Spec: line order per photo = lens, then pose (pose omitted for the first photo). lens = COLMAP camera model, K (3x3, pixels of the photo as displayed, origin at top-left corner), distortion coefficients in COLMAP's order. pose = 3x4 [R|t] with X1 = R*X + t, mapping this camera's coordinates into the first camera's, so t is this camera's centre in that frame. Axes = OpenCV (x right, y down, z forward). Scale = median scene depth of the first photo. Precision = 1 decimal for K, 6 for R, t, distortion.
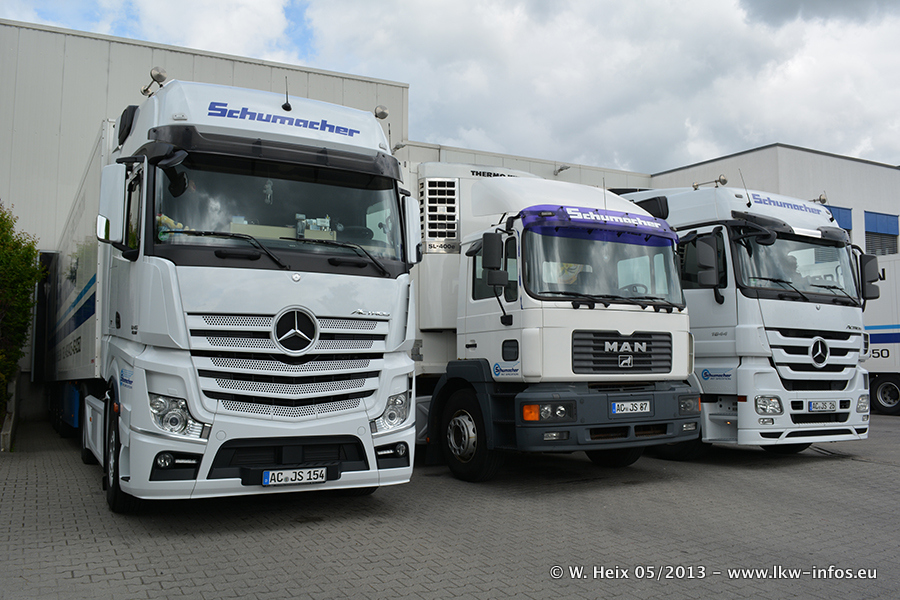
lens RADIAL K [[787.9, 0, 451.4], [0, 787.9, 293.2], [0, 0, 1]] dist [-0.090534, 0.019091]
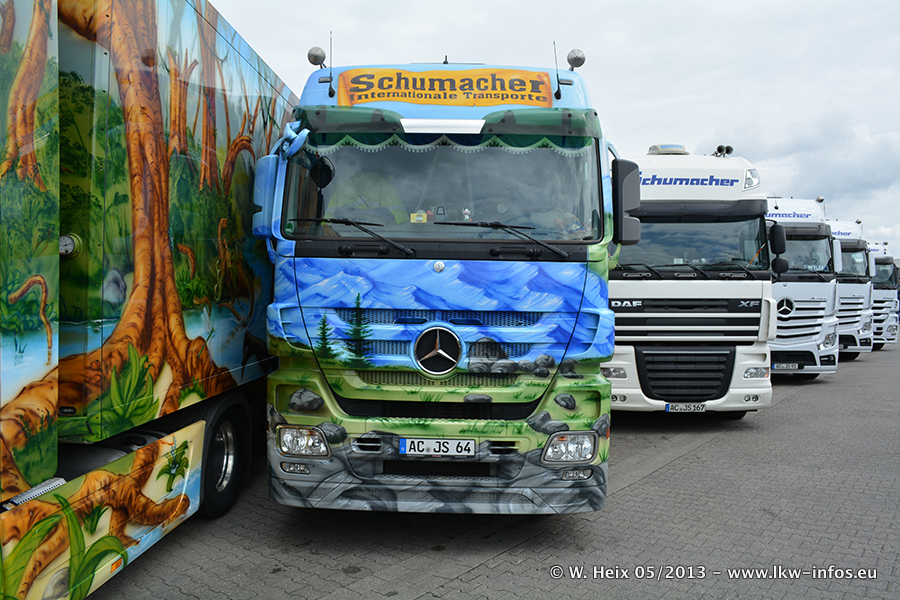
lens RADIAL K [[719.5, 0, 450.8], [0, 719.5, 304.8], [0, 0, 1]] dist [-0.099006, 0.026028]
pose [[0.849233, 0.003560, -0.528007, 0.072707], [0.051188, 0.994712, 0.089035, -0.203905], [0.525532, -0.102639, 0.844560, -1.362851]]
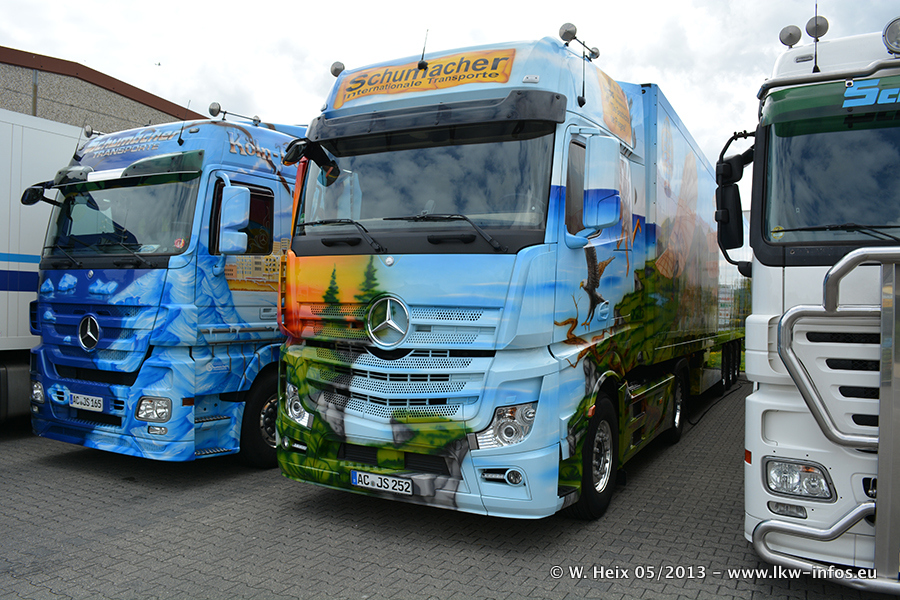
lens RADIAL K [[719.5, 0, 441.7], [0, 719.5, 296.7], [0, 0, 1]] dist [-0.099006, 0.026028]
pose [[0.527928, 0.004831, -0.849275, 0.524107], [0.059511, 0.997315, 0.042667, -0.011569], [0.847201, -0.073066, 0.526223, 0.620584]]
